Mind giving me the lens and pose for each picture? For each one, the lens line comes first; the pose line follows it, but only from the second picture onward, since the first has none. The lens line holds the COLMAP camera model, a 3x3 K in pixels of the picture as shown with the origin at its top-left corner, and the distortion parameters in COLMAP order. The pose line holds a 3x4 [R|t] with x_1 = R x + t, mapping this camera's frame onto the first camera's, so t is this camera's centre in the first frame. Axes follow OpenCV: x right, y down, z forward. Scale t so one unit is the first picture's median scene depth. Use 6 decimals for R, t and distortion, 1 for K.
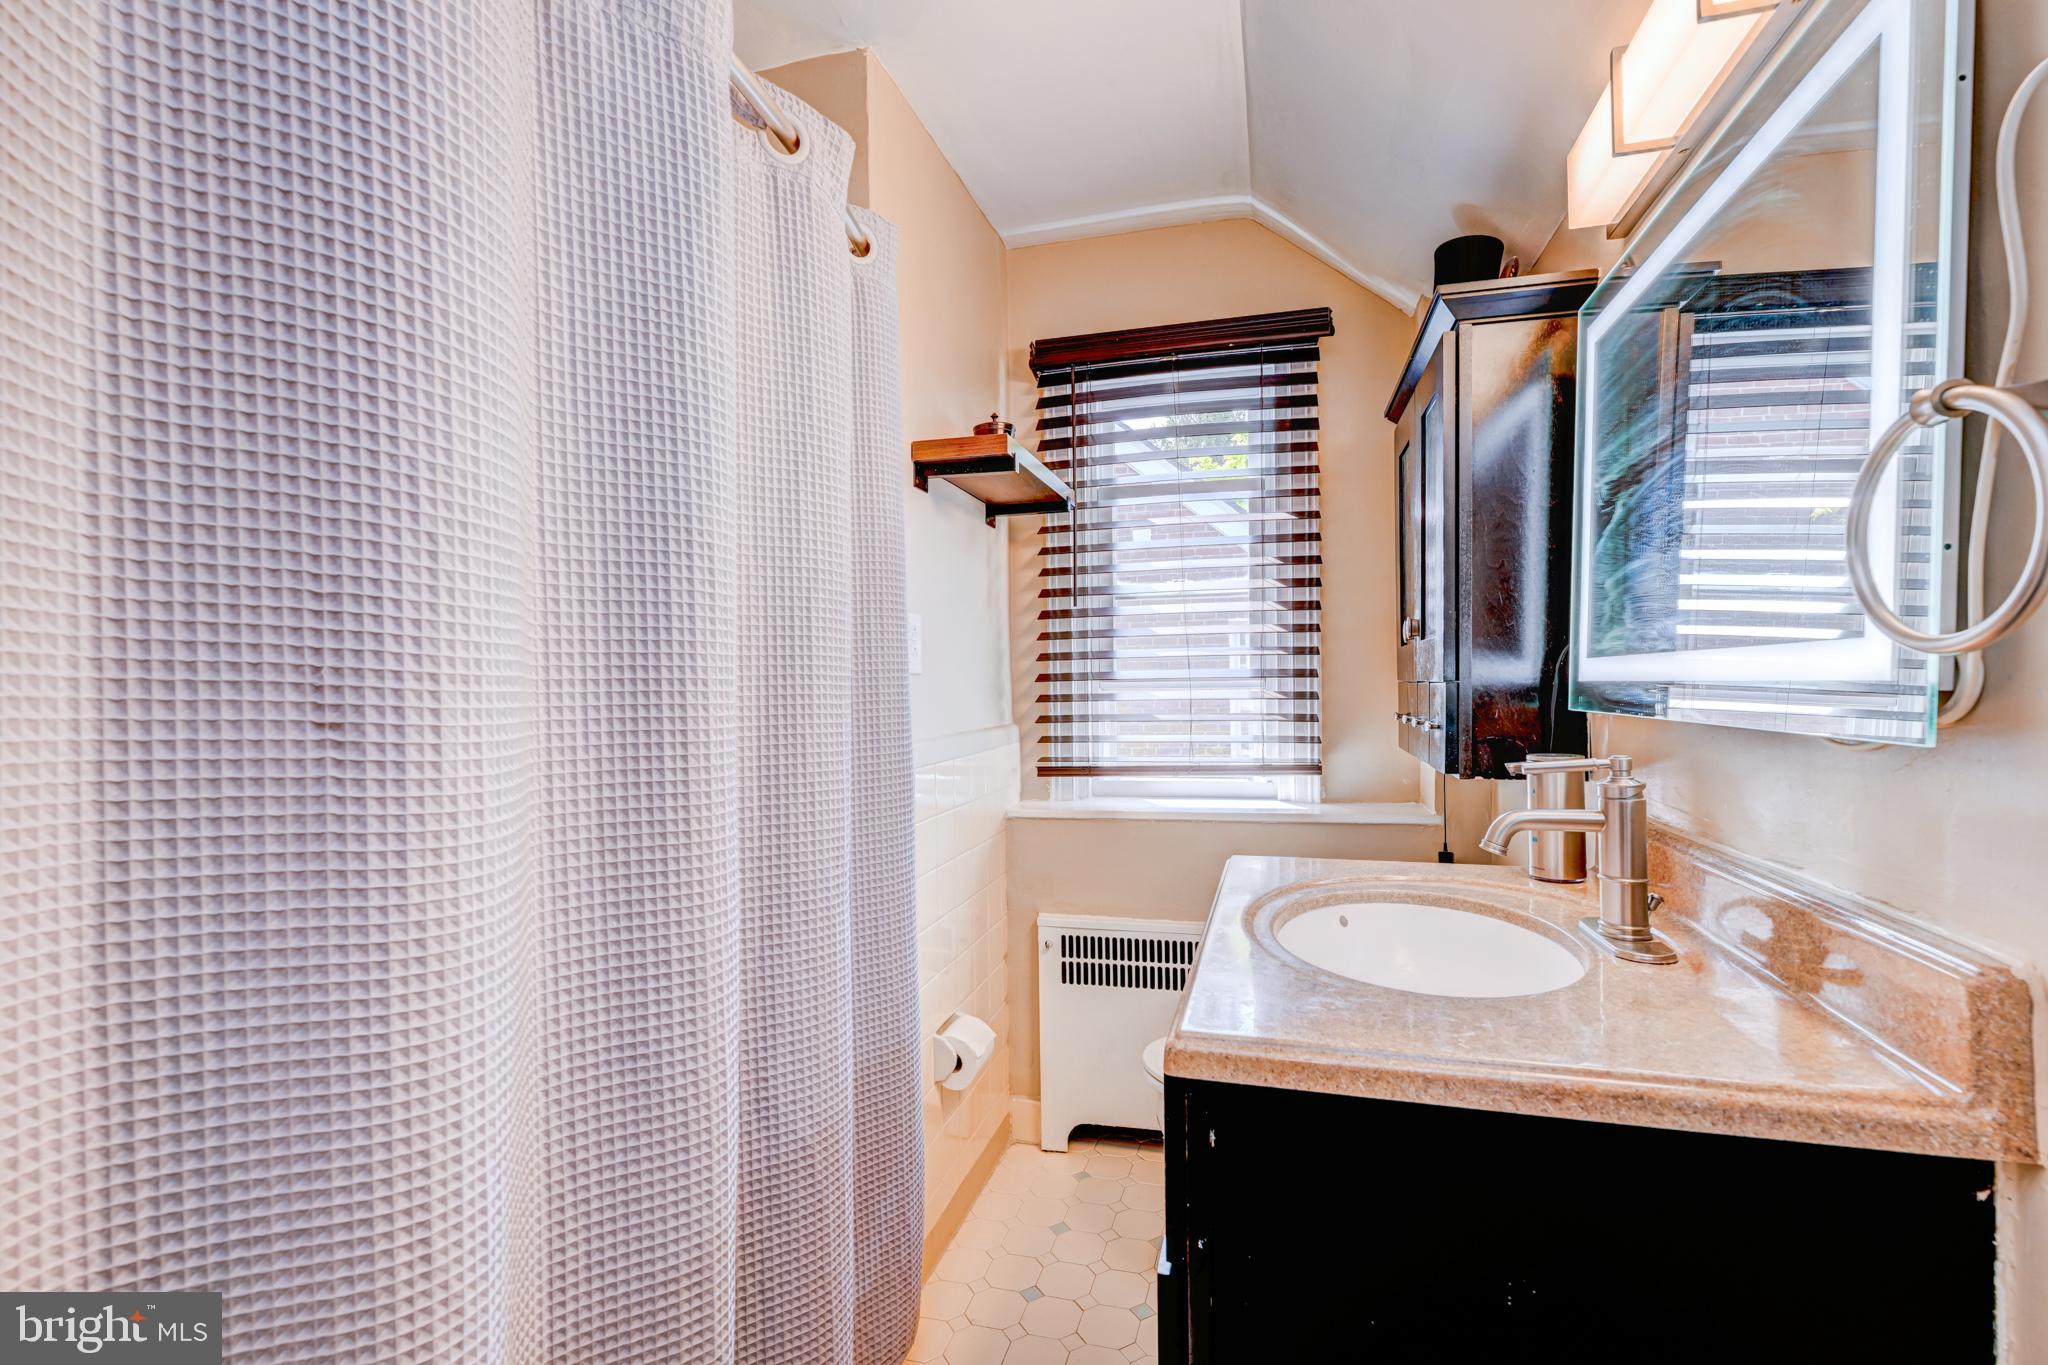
lens RADIAL K [[926.2, 0, 1021.8], [0, 926.2, 686.4], [0, 0, 1]] dist [-0.007496, 0.004118]
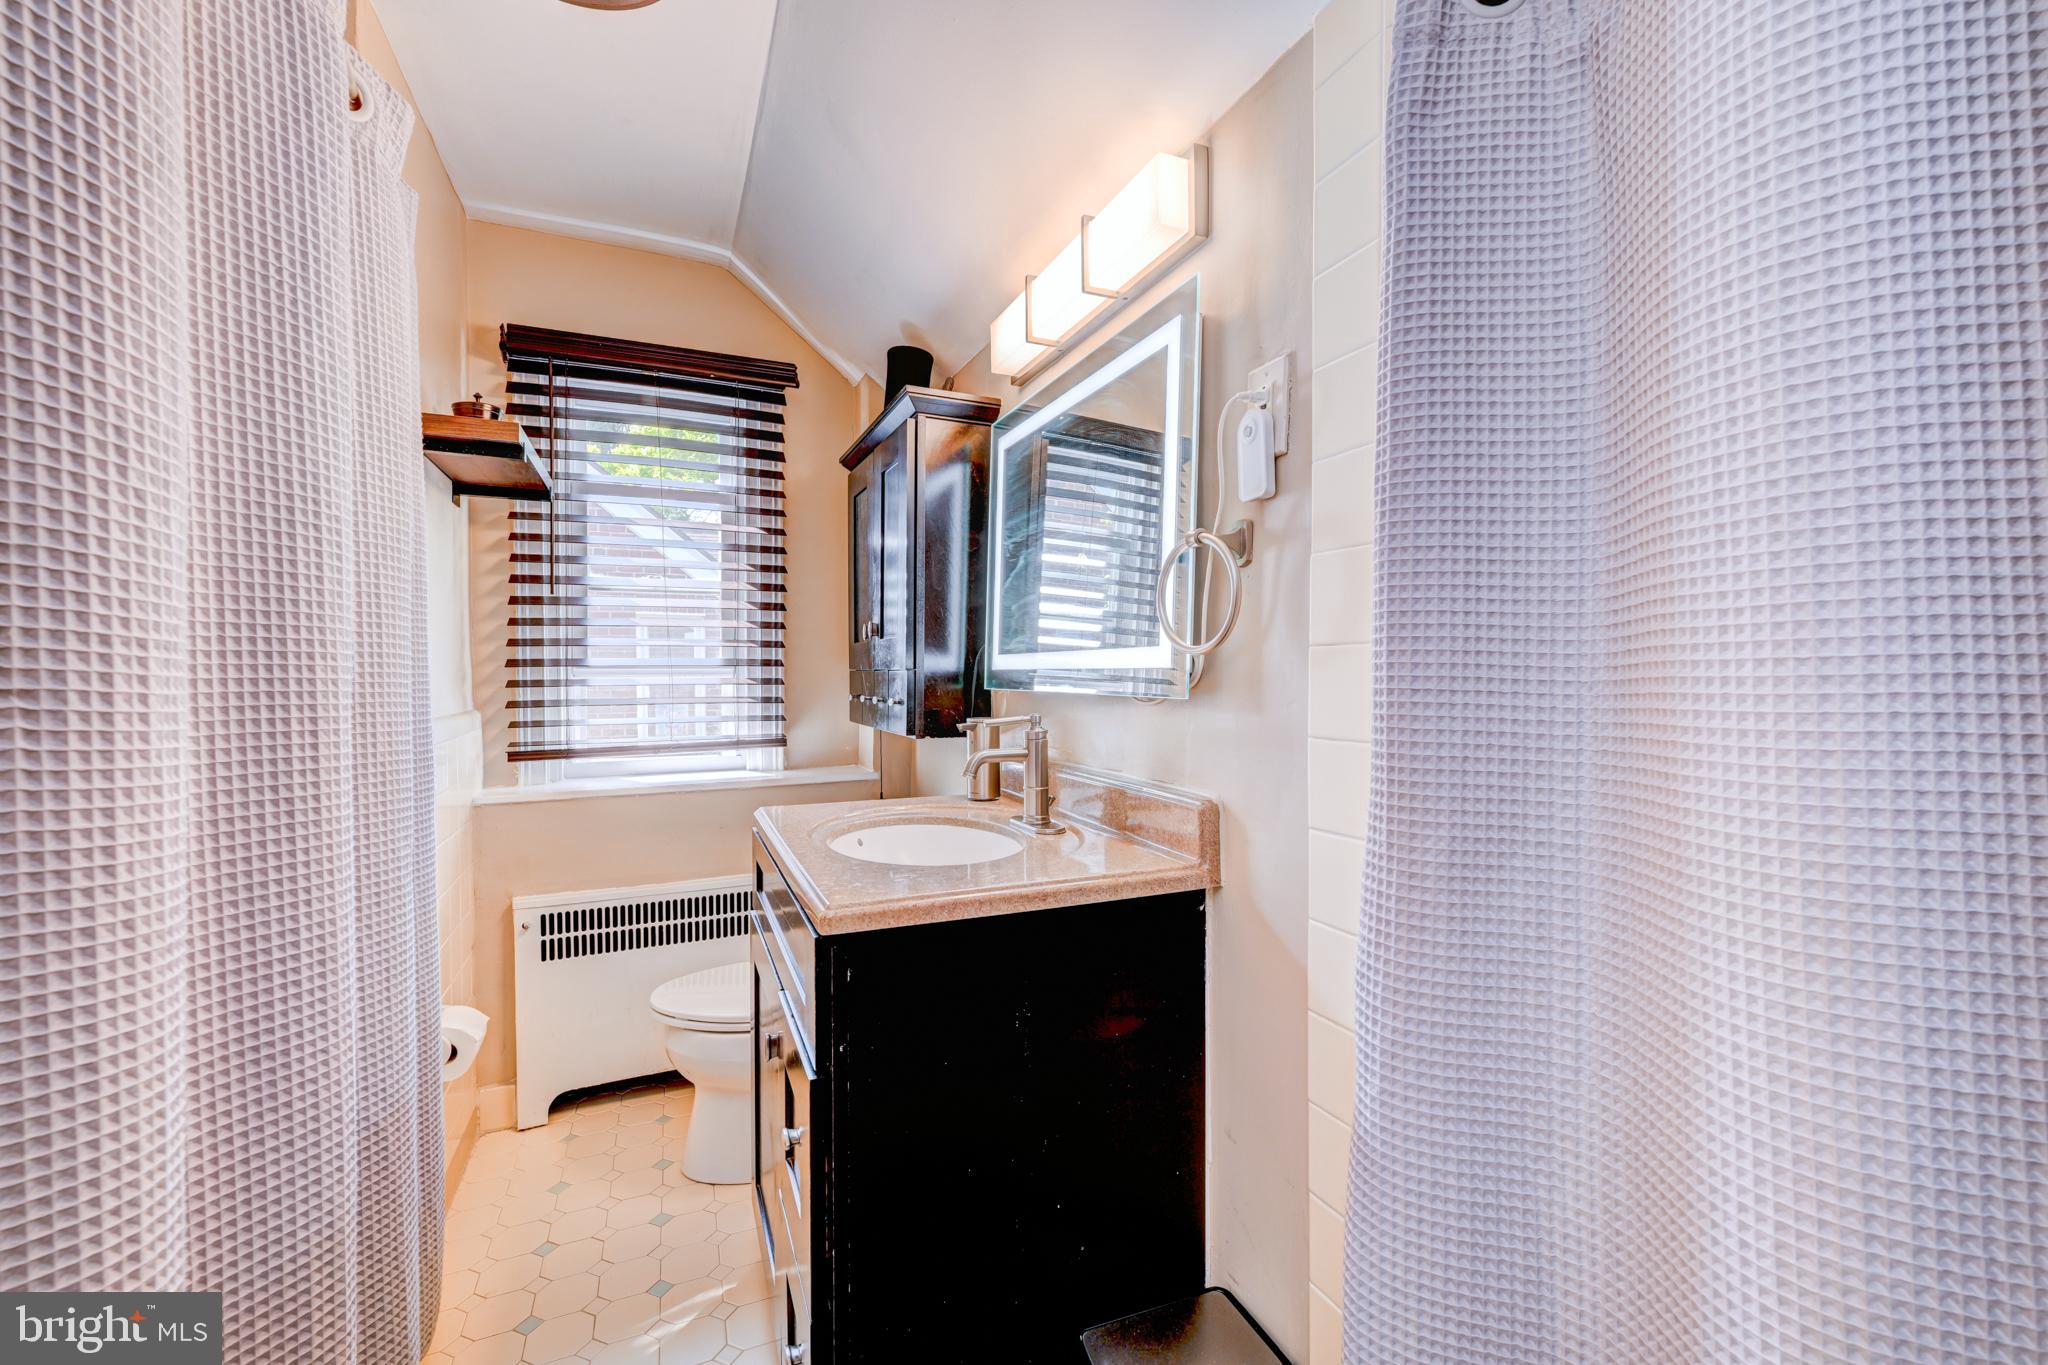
lens RADIAL K [[858.2, 0, 1033.2], [0, 858.2, 685.2], [0, 0, 1]] dist [-0.002112, -0.000613]
pose [[0.768661, 0.000906, 0.639656, -0.212911], [-0.005533, 0.999971, 0.005232, 0.010206], [-0.639633, -0.007561, 0.768643, -0.110660]]
